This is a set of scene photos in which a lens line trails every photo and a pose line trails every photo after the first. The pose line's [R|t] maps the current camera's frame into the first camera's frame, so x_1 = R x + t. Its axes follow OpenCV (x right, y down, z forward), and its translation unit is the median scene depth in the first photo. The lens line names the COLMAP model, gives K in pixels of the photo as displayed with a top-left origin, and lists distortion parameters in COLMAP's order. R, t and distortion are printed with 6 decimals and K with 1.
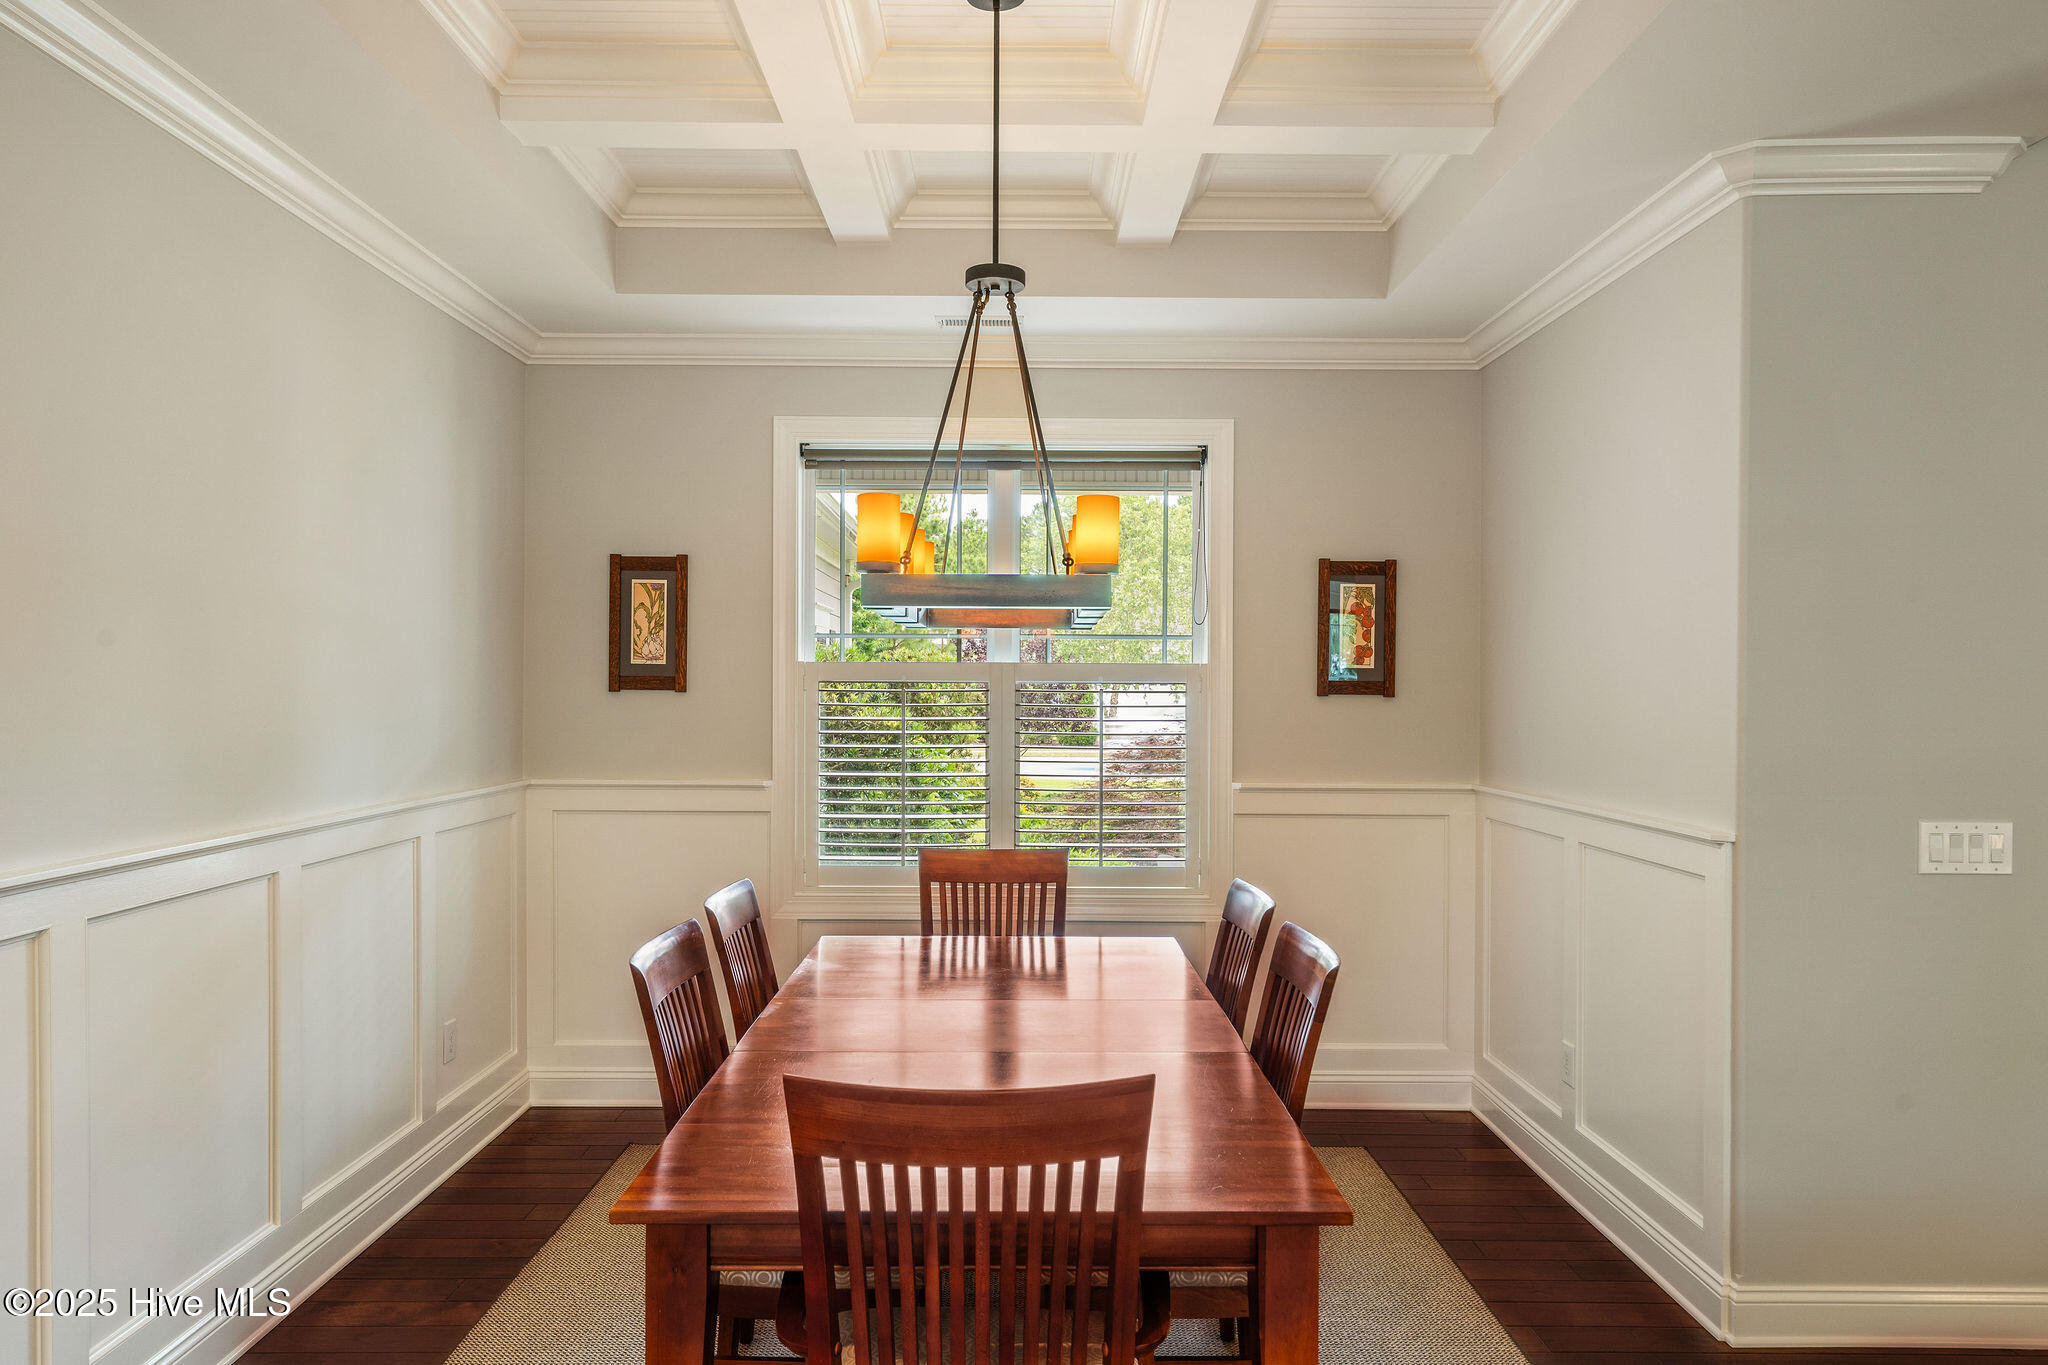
lens RADIAL K [[1388.6, 0, 1021.1], [0, 1388.6, 687.8], [0, 0, 1]] dist [0.004921, -0.003091]
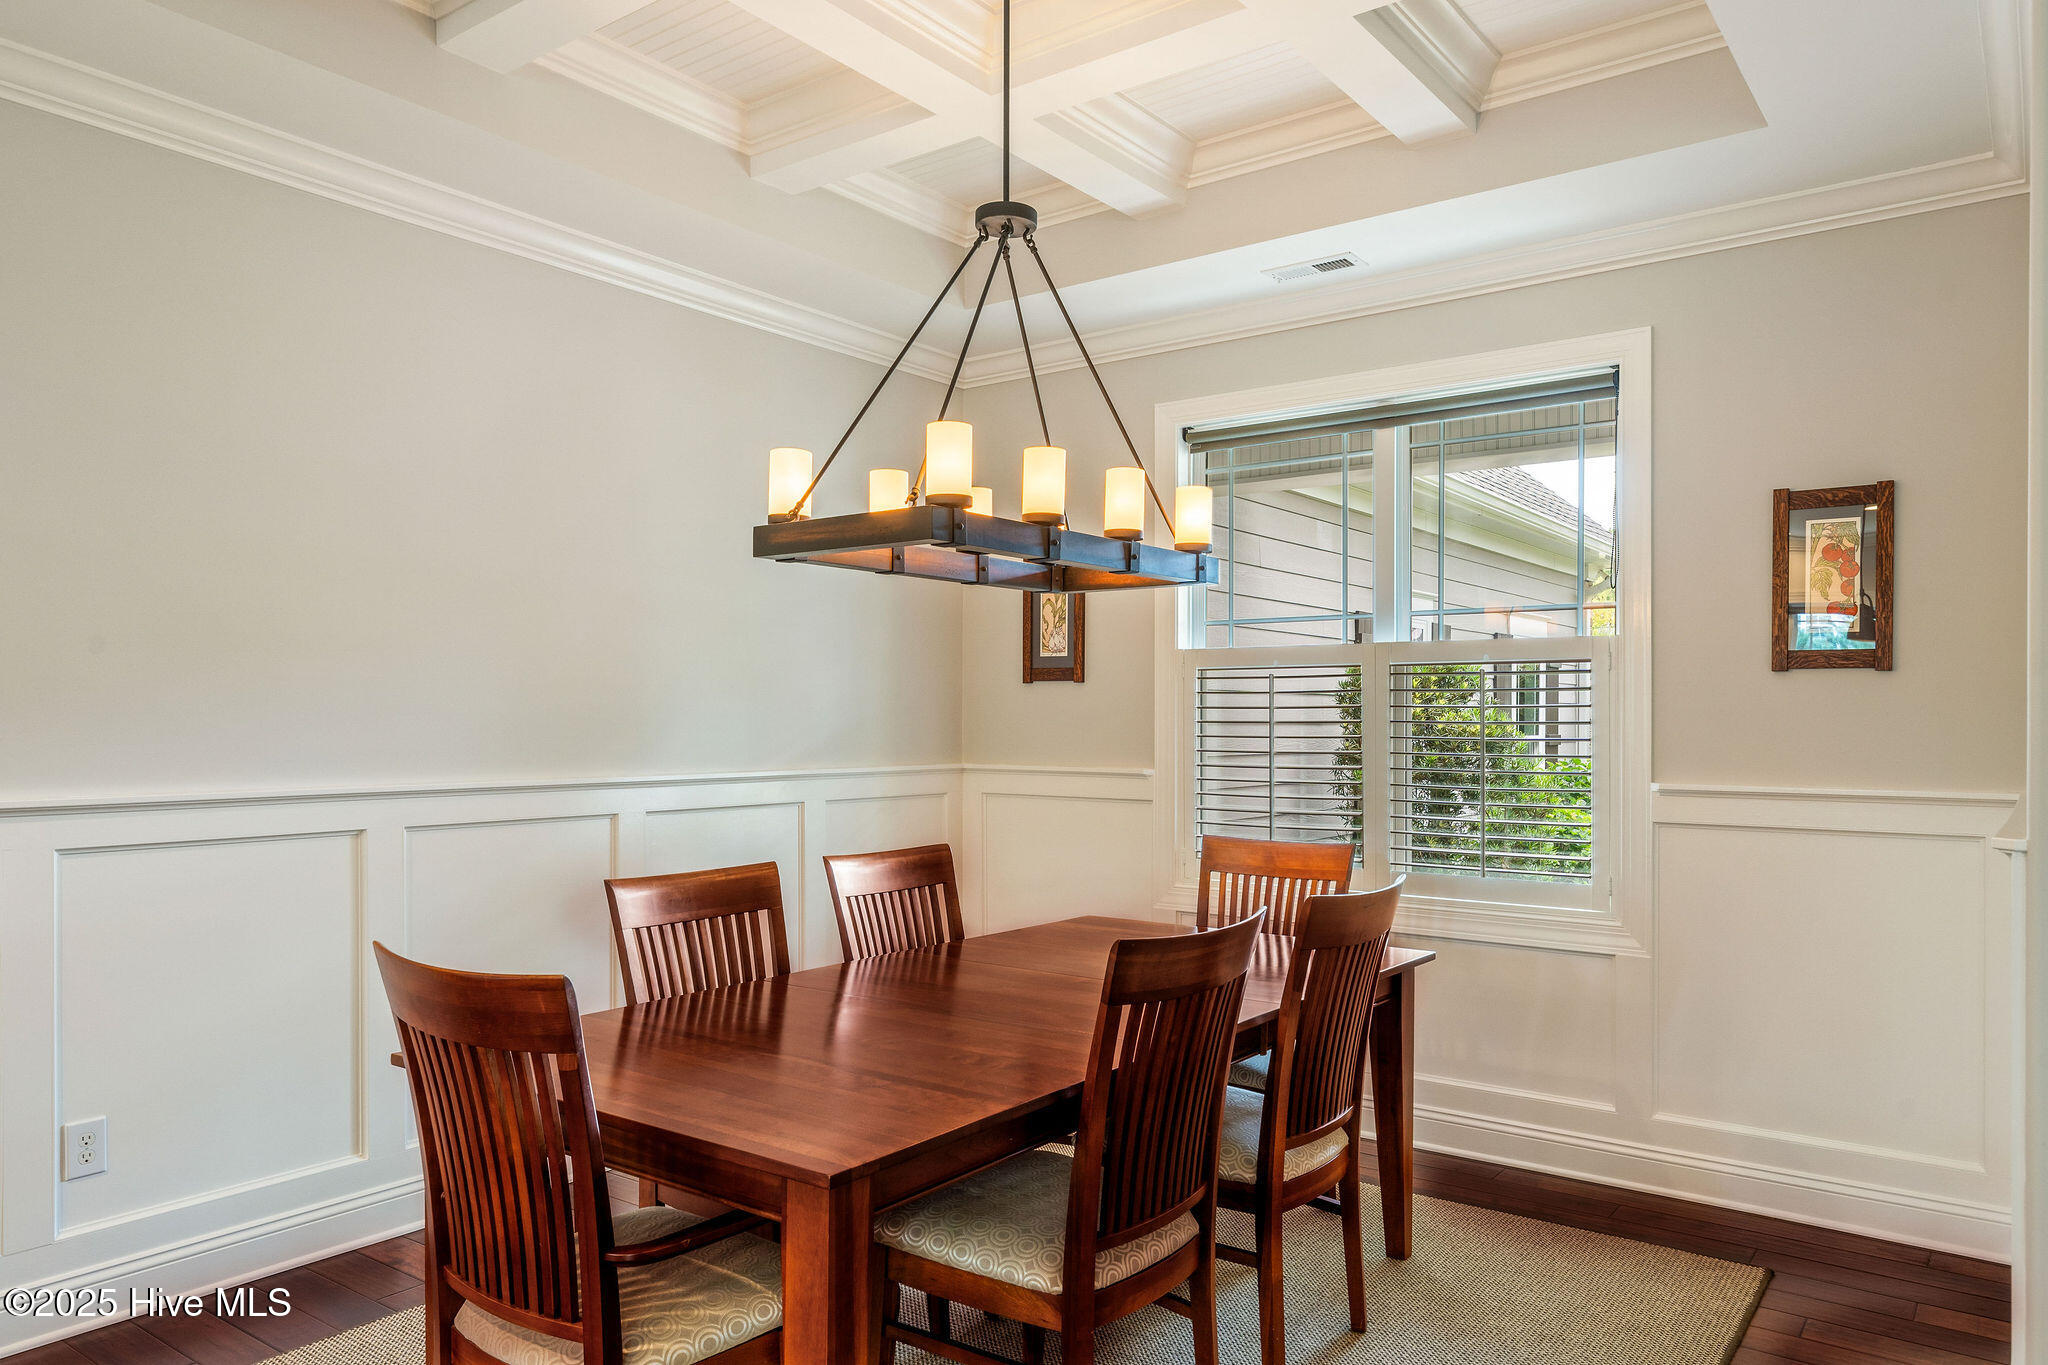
lens RADIAL K [[1388.6, 0, 998.8], [0, 1388.6, 714.9], [0, 0, 1]] dist [0.004921, -0.003091]
pose [[0.790453, -0.004952, -0.612503, 0.344229], [0.000586, 0.999973, -0.007329, 0.034967], [0.612523, 0.005435, 0.790434, 0.142996]]
